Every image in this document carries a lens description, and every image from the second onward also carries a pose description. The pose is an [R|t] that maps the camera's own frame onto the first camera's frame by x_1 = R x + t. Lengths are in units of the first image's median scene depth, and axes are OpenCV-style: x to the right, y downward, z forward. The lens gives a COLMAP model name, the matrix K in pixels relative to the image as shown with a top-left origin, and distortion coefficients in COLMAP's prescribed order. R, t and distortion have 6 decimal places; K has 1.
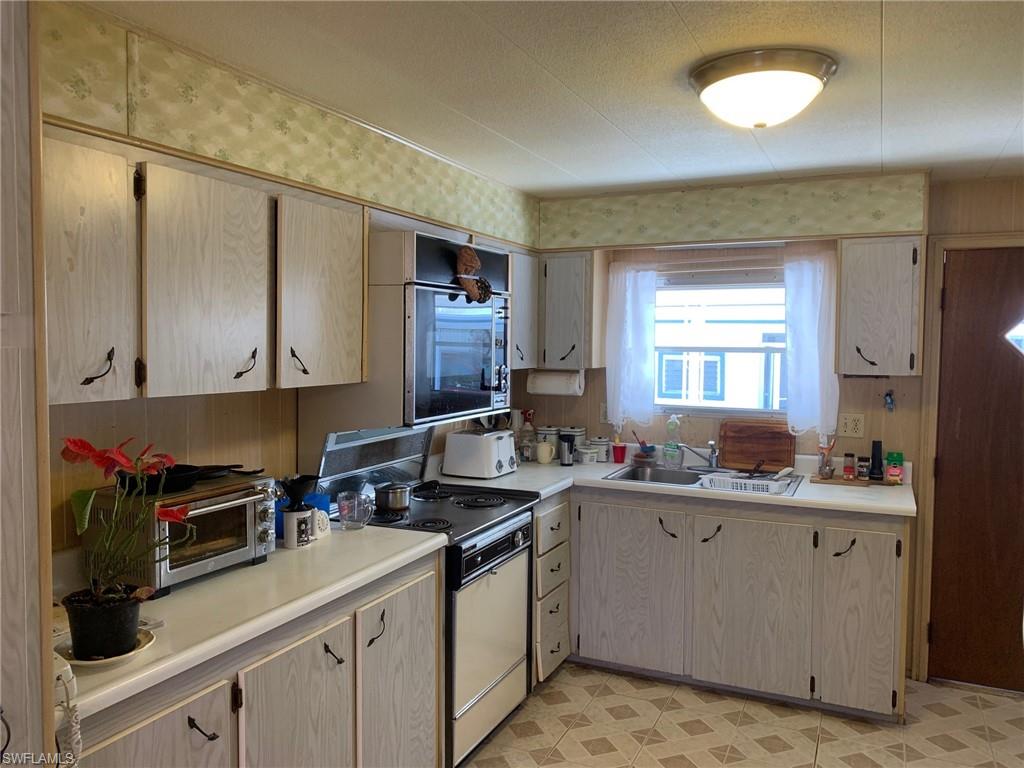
lens RADIAL K [[787.9, 0, 513.4], [0, 787.9, 382.3], [0, 0, 1]] dist [0.005937, -0.026123]
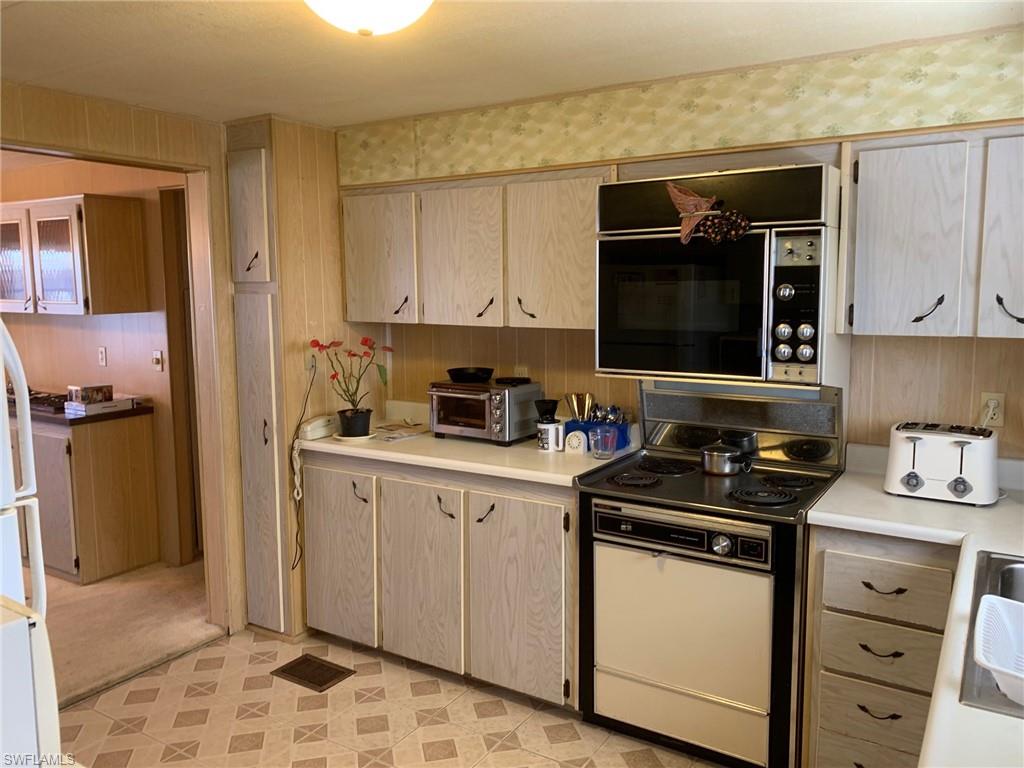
lens RADIAL K [[787.9, 0, 512.8], [0, 787.9, 381.0], [0, 0, 1]] dist [0.005937, -0.026123]
pose [[-0.137586, 0.120551, -0.983126, 1.081550], [-0.043845, 0.990852, 0.127635, -0.075172], [0.989519, 0.060666, -0.131042, 1.208071]]
